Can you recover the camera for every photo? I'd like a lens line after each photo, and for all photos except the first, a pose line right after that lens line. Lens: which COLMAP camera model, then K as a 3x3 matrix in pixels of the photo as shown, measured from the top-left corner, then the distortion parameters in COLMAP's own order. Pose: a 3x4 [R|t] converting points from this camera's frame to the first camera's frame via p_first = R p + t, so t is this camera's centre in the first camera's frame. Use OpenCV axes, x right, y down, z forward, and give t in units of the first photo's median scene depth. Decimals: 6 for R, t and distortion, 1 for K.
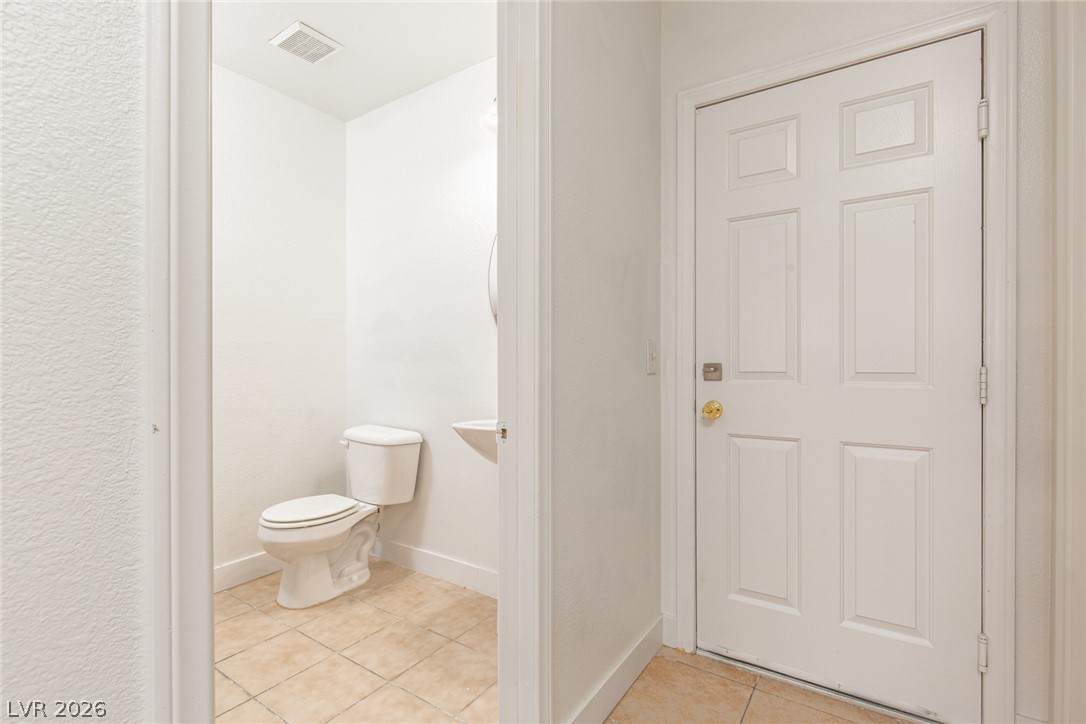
lens RADIAL K [[496.5, 0, 543.9], [0, 496.5, 368.2], [0, 0, 1]] dist [0.006110, 0.000273]
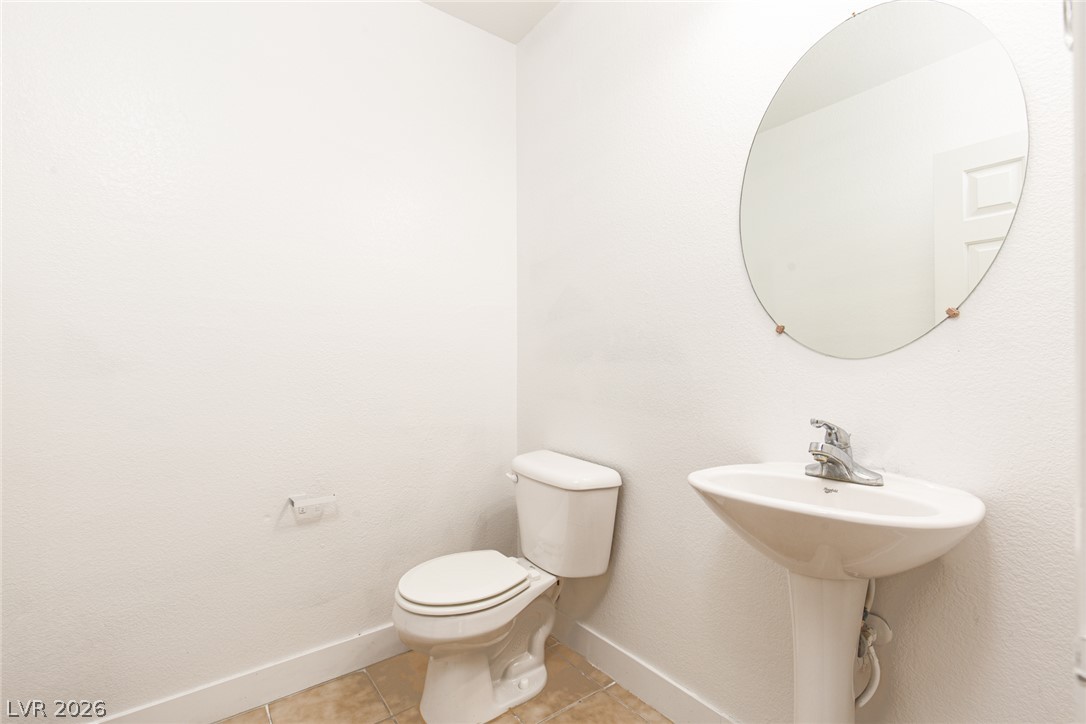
lens RADIAL K [[496.5, 0, 543.5], [0, 496.5, 366.1], [0, 0, 1]] dist [0.006110, 0.000273]
pose [[0.936505, -0.005950, -0.350603, -0.113072], [0.002481, 0.999943, -0.010342, -0.000981], [0.350644, 0.008816, 0.936467, 0.360536]]
